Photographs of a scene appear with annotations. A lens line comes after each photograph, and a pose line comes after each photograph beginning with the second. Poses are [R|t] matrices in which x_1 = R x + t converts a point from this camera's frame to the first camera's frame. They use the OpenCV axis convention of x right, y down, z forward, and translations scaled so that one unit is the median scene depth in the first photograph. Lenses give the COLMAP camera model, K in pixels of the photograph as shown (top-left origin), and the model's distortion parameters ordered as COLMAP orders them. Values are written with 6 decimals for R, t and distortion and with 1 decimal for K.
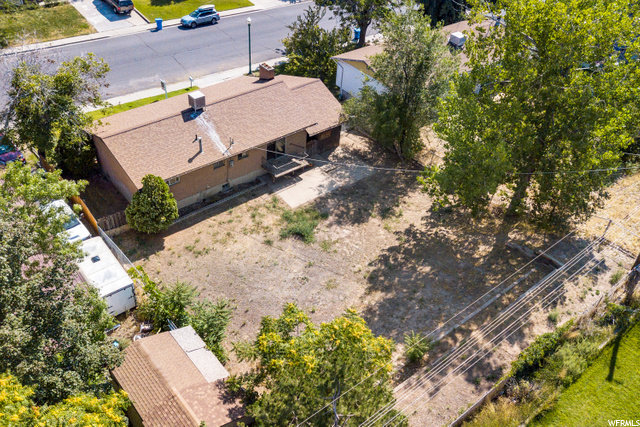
lens RADIAL K [[571.1, 0, 320.0], [0, 571.1, 213.5], [0, 0, 1]] dist [0.055409, -0.098129]
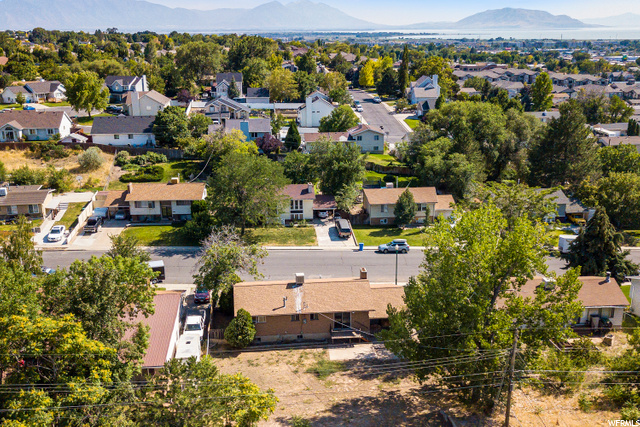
lens RADIAL K [[621.7, 0, 335.8], [0, 621.7, 195.8], [0, 0, 1]] dist [0.034696, -0.011285]
pose [[0.844029, 0.078871, -0.530467, 0.745211], [-0.305409, 0.883757, -0.354540, 0.173309], [0.440841, 0.461251, 0.770004, -0.356243]]
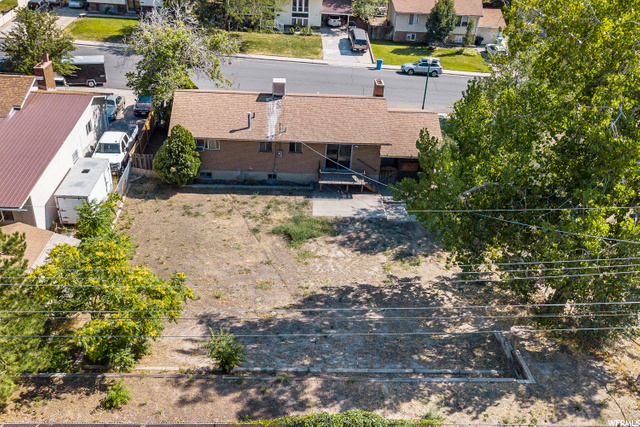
lens RADIAL K [[571.1, 0, 320.0], [0, 571.1, 213.5], [0, 0, 1]] dist [0.055409, -0.098129]
pose [[0.800539, 0.298117, -0.519869, 0.425640], [-0.385471, 0.920371, -0.065797, 0.042535], [0.458857, 0.253068, 0.851708, 0.245161]]
